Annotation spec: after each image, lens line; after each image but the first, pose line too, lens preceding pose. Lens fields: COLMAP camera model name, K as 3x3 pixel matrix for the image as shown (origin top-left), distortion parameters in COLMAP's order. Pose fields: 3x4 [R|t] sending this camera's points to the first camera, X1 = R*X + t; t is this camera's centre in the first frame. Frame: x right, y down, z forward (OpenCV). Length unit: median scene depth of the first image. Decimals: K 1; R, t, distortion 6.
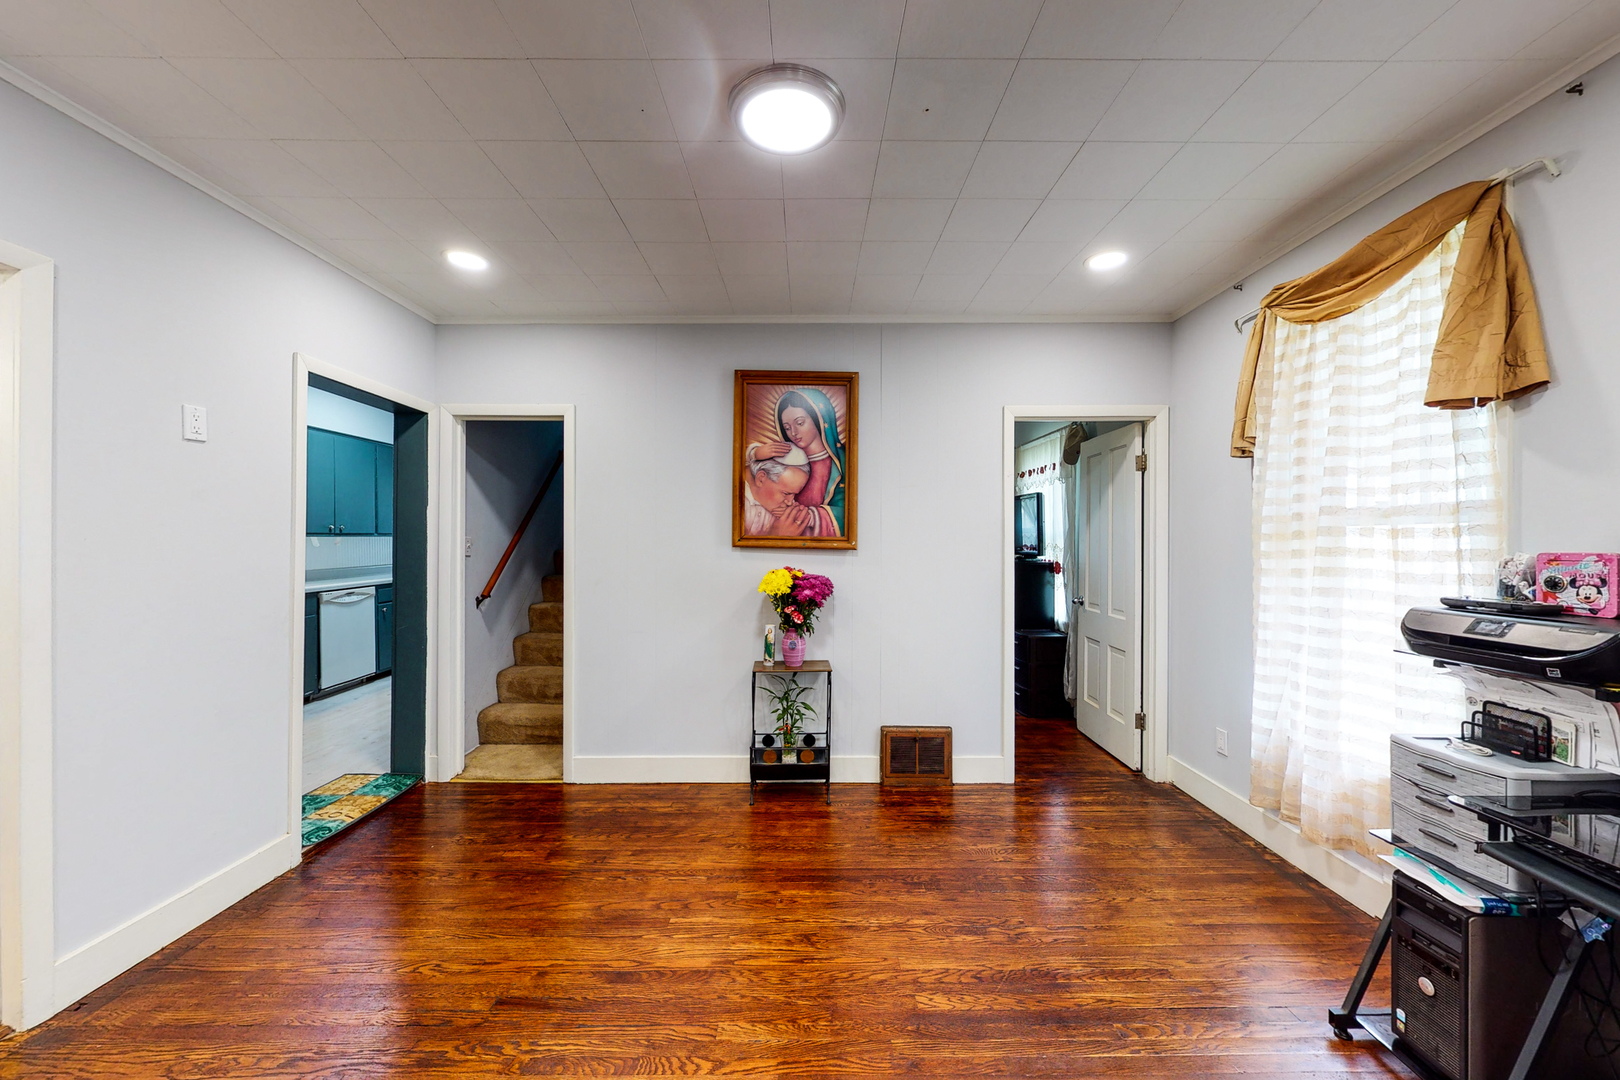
lens RADIAL K [[596.8, 0, 810.0], [0, 596.8, 540.0], [0, 0, 1]] dist [0.000875, 0.000161]
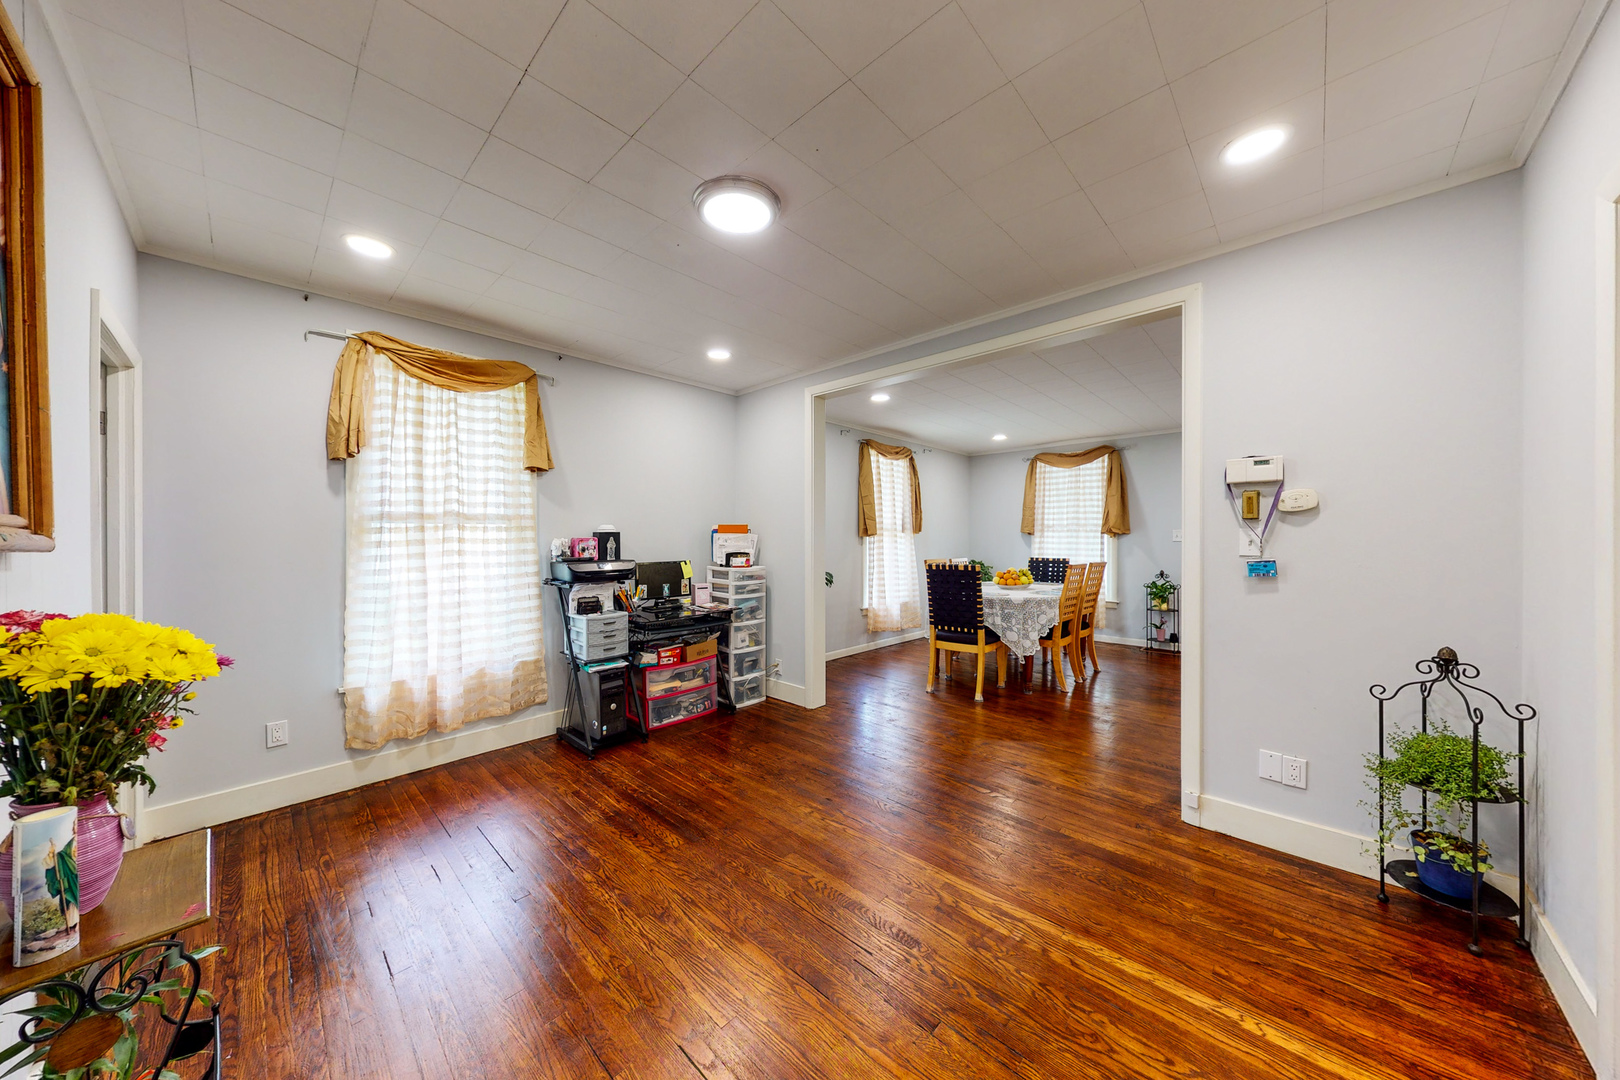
lens RADIAL K [[526.0, 0, 810.0], [0, 526.0, 540.0], [0, 0, 1]] dist [-0.000140, 0.000003]
pose [[-0.724291, -0.003646, 0.689484, -0.687577], [0.002836, 0.999962, 0.008268, 0.009338], [-0.689488, 0.007944, -0.724253, 1.247459]]
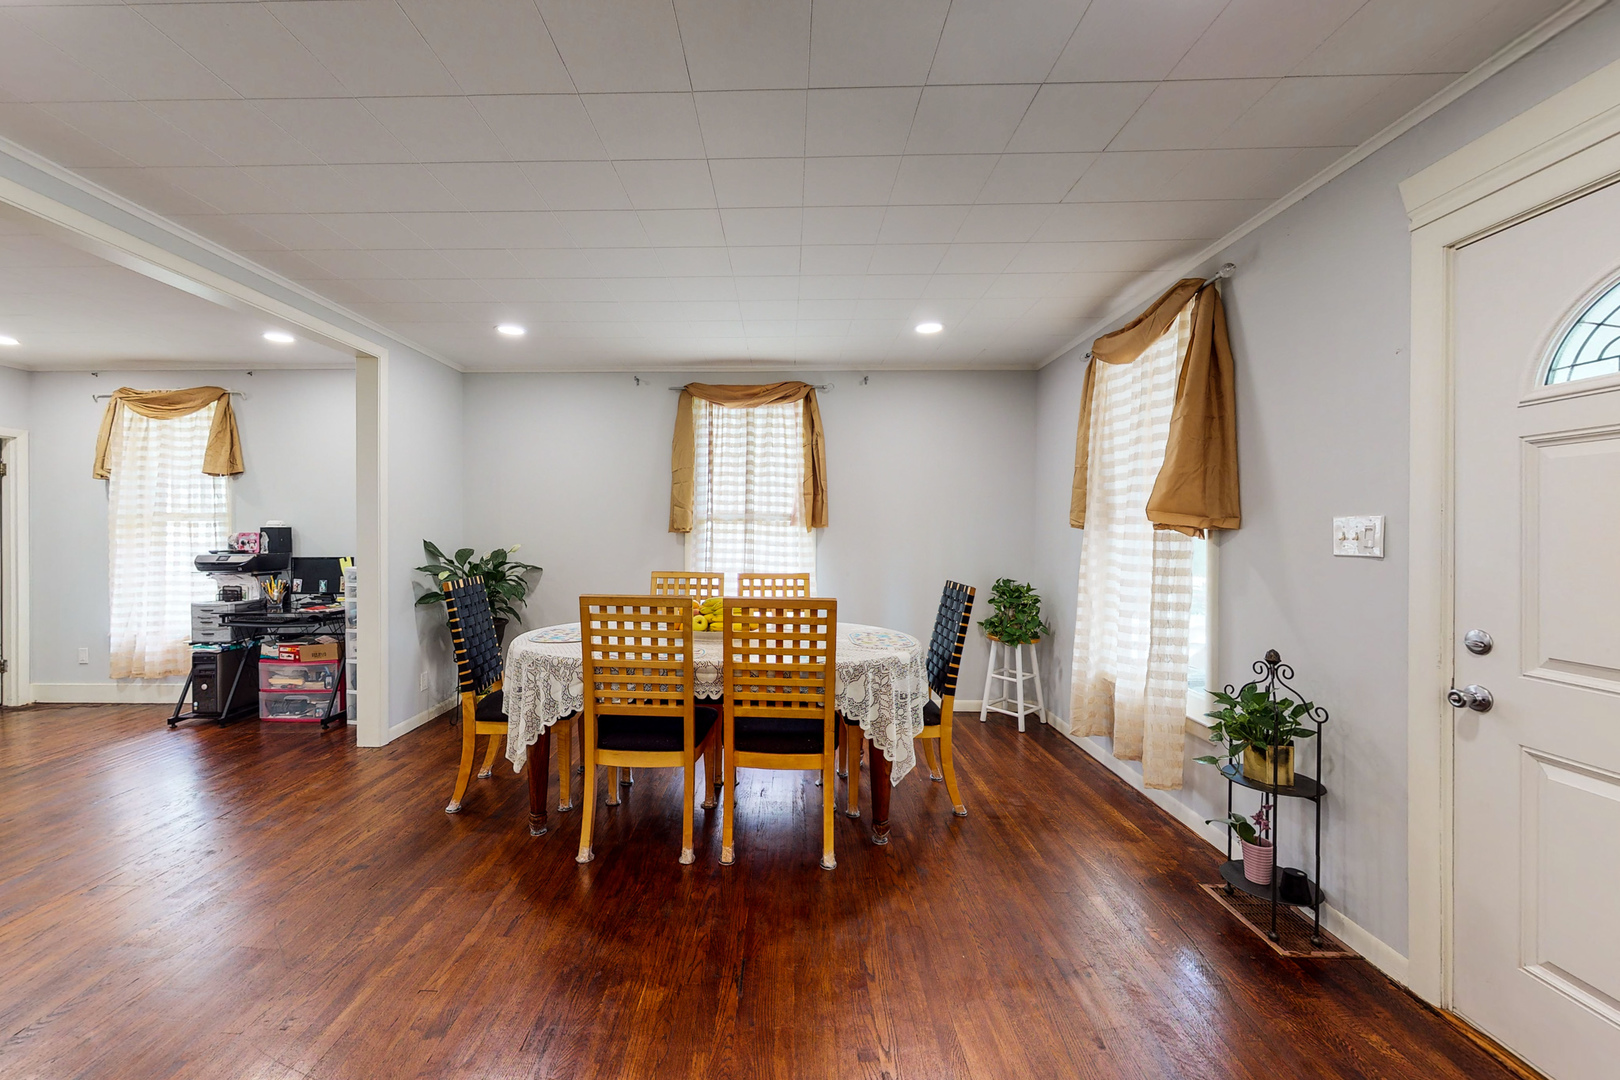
lens RADIAL K [[627.5, 0, 769.1], [0, 627.5, 534.6], [0, 0, 1]] dist [-0.000189, -0.000199]
pose [[0.035995, -0.007872, 0.999321, -1.101687], [0.000833, 0.999969, 0.007847, 0.006301], [-0.999352, 0.000550, 0.036001, -1.068311]]
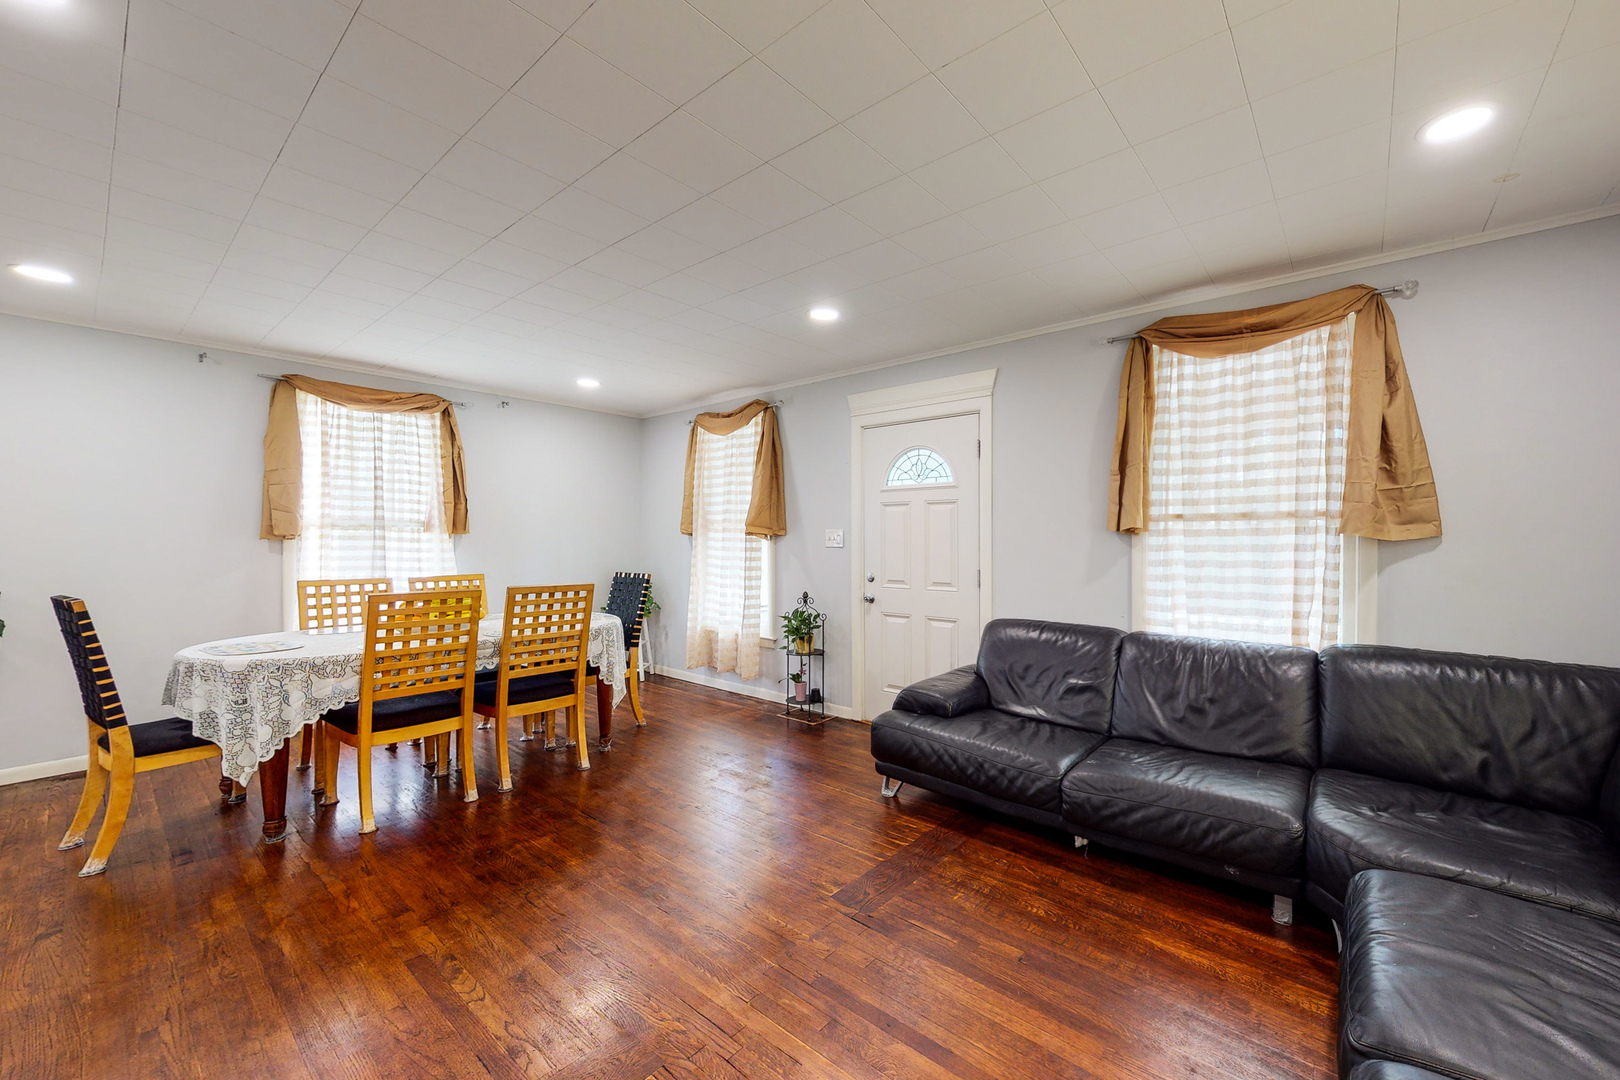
lens RADIAL K [[620.2, 0, 894.2], [0, 620.2, 538.2], [0, 0, 1]] dist [-0.000405, -0.000101]
pose [[-0.795205, -0.003359, 0.606332, -1.560979], [0.000889, 0.999977, 0.006706, 0.001534], [-0.606340, 0.005872, -0.795184, -0.394791]]
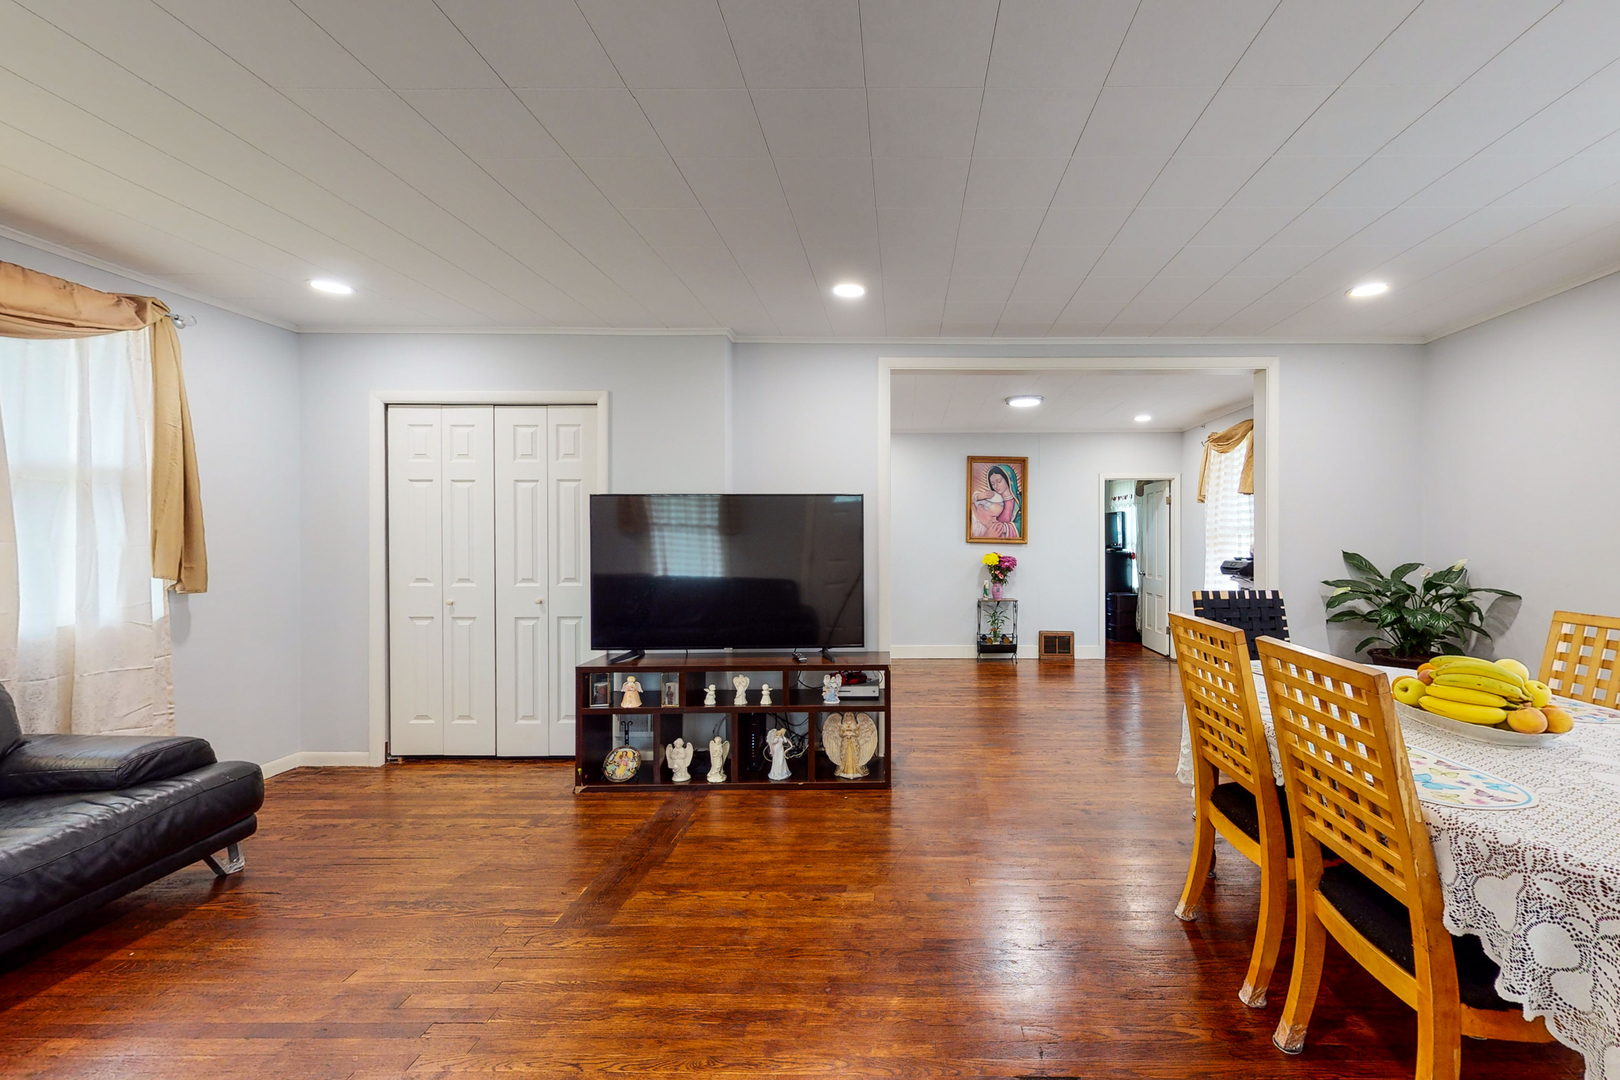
lens RADIAL K [[654.7, 0, 902.5], [0, 654.7, 539.4], [0, 0, 1]] dist [0.000769, 0.000095]
pose [[1.000000, 0.000357, 0.000091, -0.474269], [-0.000357, 0.999995, -0.003276, 0.010659], [-0.000092, 0.003276, 0.999995, -1.684126]]
